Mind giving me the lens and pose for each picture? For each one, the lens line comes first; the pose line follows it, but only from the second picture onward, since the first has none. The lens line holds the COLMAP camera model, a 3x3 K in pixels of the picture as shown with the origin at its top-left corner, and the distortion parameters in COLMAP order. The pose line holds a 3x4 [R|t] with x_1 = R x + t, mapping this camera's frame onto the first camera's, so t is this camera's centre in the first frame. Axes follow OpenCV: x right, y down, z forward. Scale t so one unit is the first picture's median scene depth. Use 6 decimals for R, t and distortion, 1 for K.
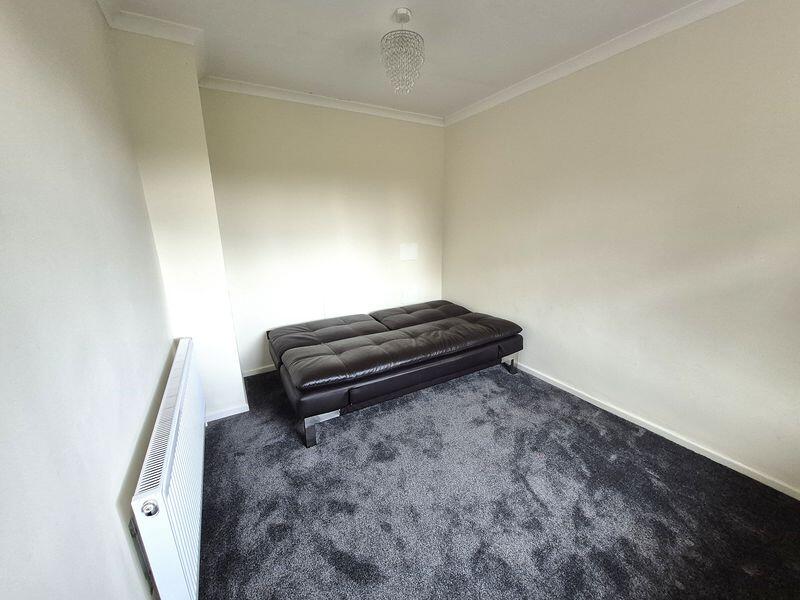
lens RADIAL K [[314.1, 0, 404.7], [0, 314.1, 305.0], [0, 0, 1]] dist [-0.002635, -0.000343]
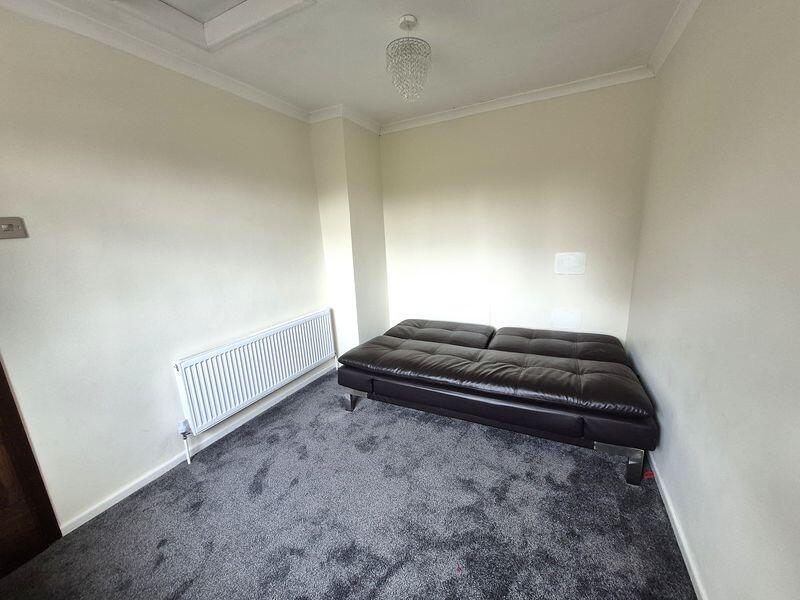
lens RADIAL K [[314.1, 0, 404.7], [0, 314.1, 305.0], [0, 0, 1]] dist [-0.002635, -0.000343]
pose [[0.543878, 0.178695, -0.819918, 0.597107], [-0.175175, 0.979715, 0.097323, -0.098291], [0.820677, 0.090697, 0.564148, 0.328033]]
